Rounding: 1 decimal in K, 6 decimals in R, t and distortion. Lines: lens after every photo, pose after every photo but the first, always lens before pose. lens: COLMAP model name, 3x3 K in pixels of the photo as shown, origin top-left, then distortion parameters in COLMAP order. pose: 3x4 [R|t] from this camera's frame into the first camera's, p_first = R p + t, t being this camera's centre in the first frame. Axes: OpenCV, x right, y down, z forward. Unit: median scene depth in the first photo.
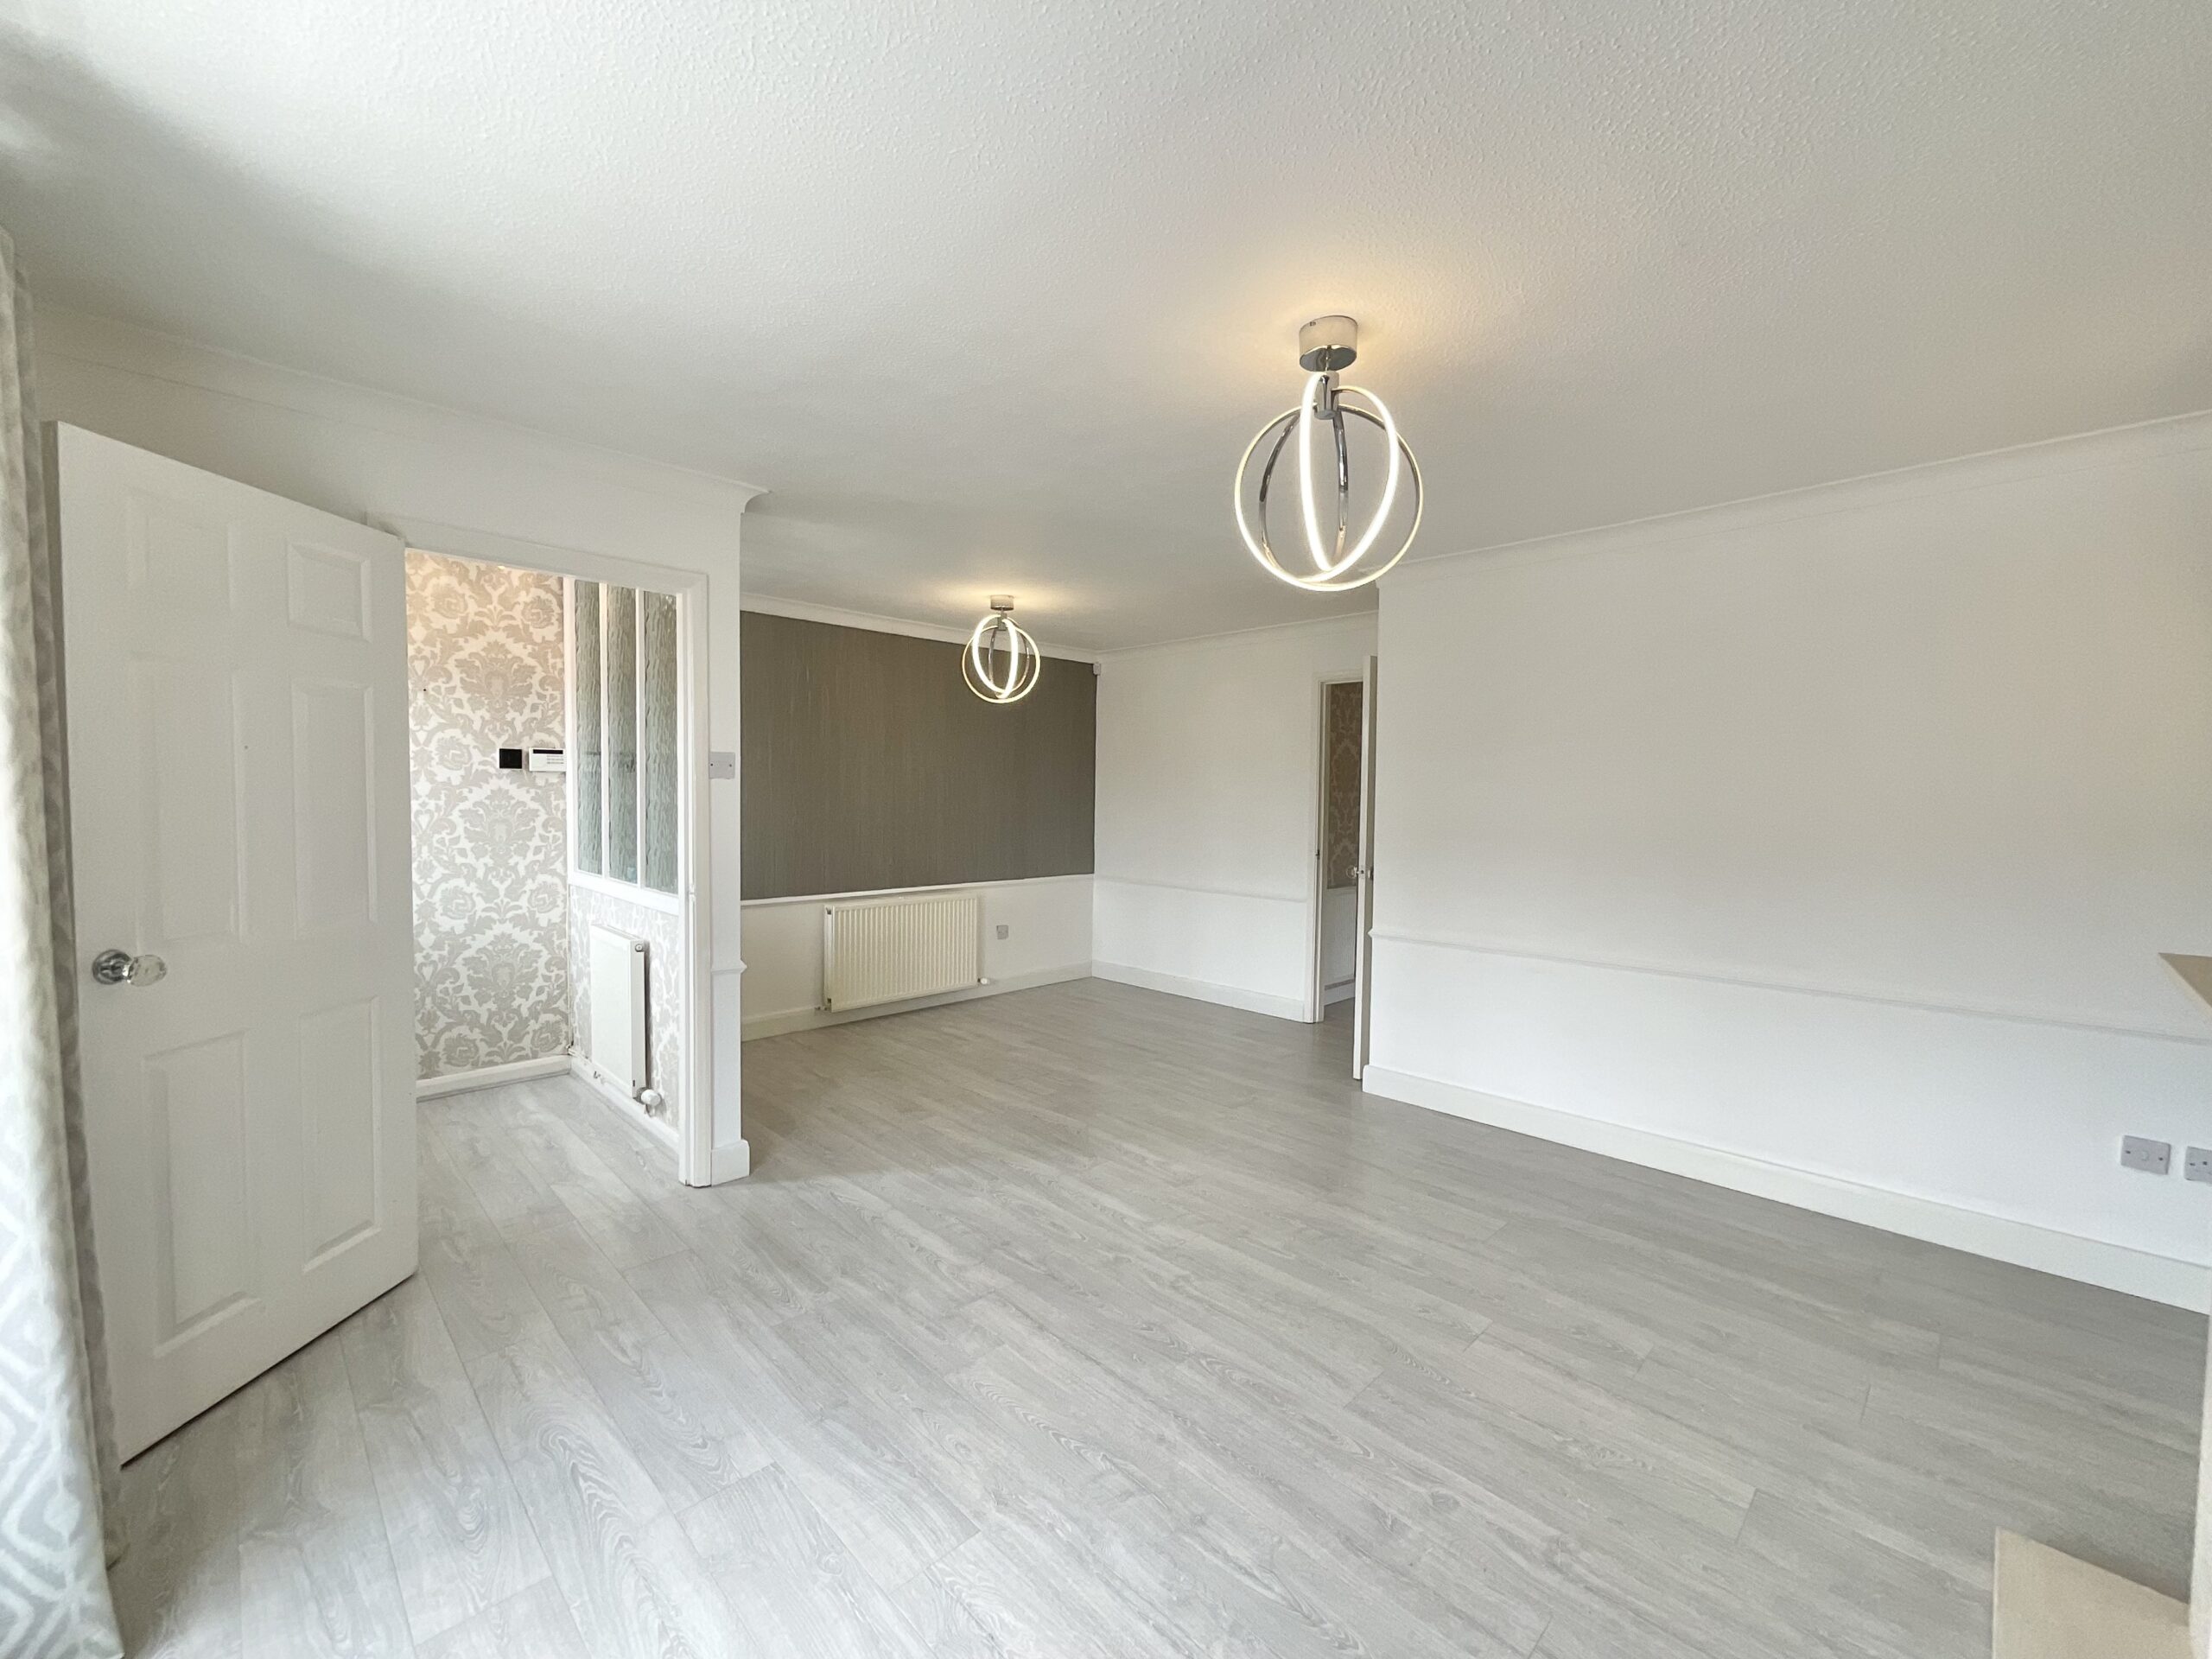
lens RADIAL K [[903.3, 0, 1111.0], [0, 903.3, 837.0], [0, 0, 1]] dist [0.002428, -0.000187]
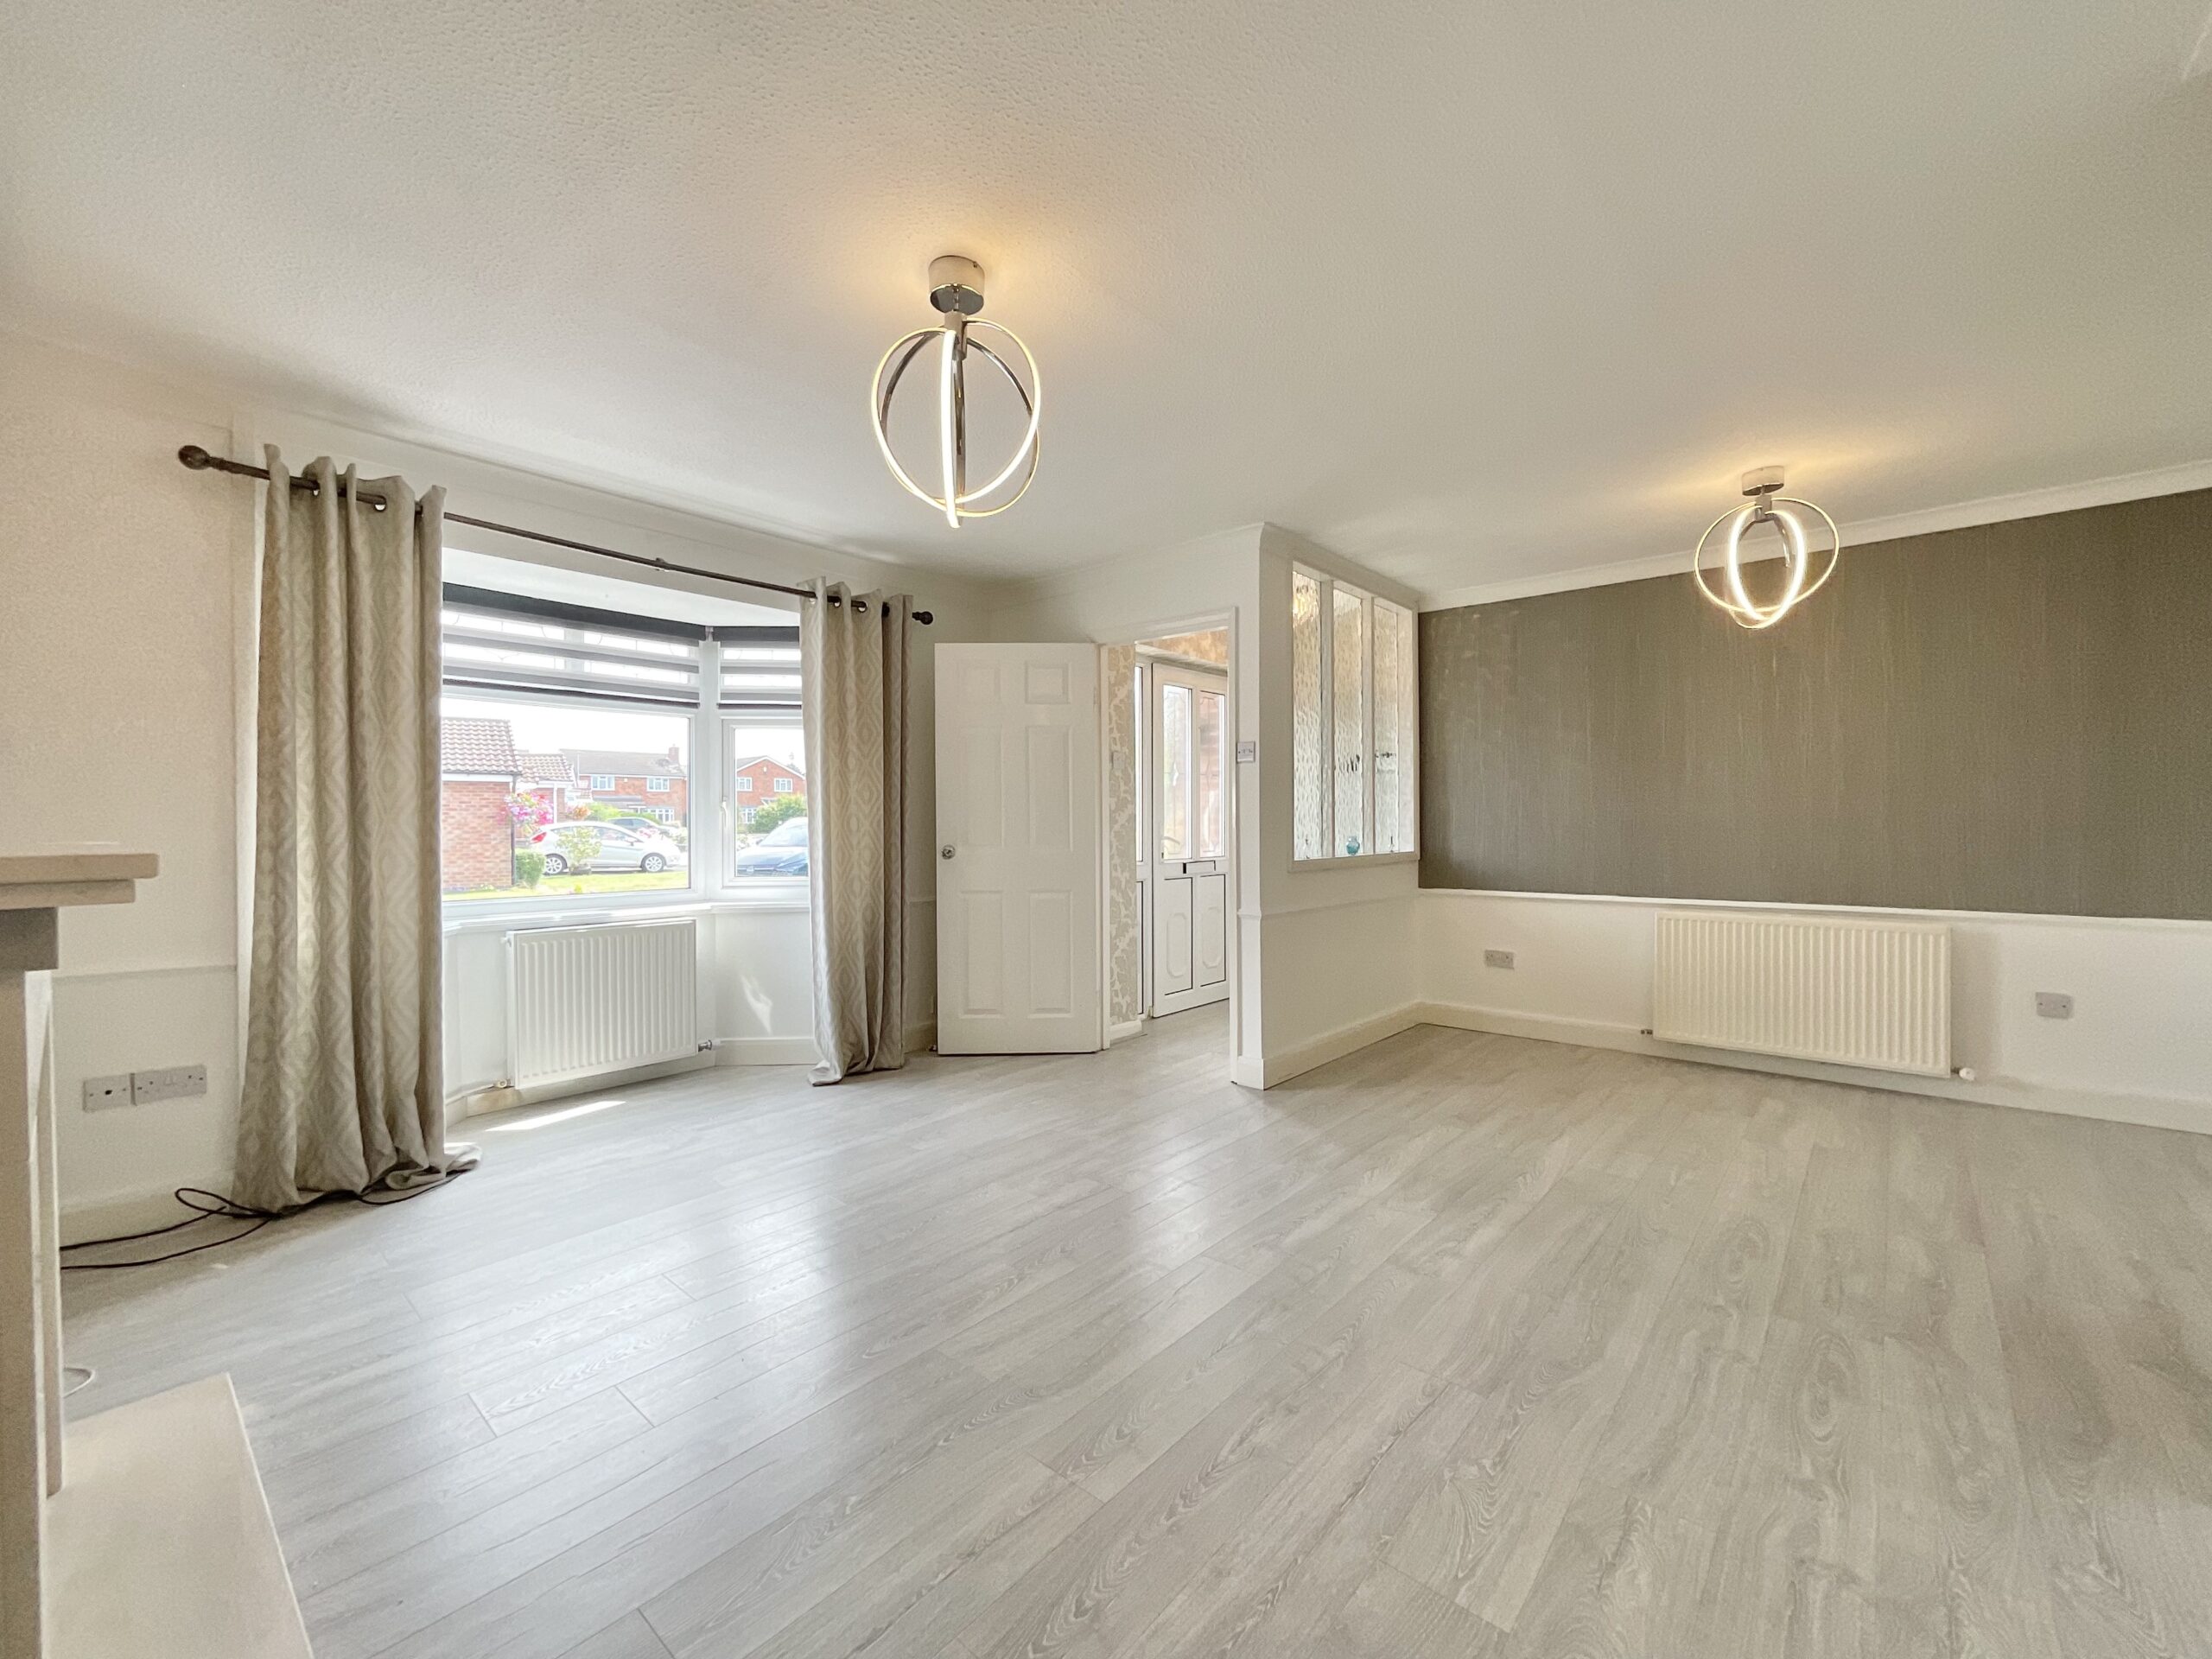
lens RADIAL K [[903.3, 0, 1110.8], [0, 903.3, 834.2], [0, 0, 1]] dist [0.002428, -0.000187]
pose [[0.069109, -0.001789, -0.997607, 0.813601], [-0.041466, 0.999129, -0.004664, 0.047650], [0.996747, 0.041689, 0.068975, 0.717027]]
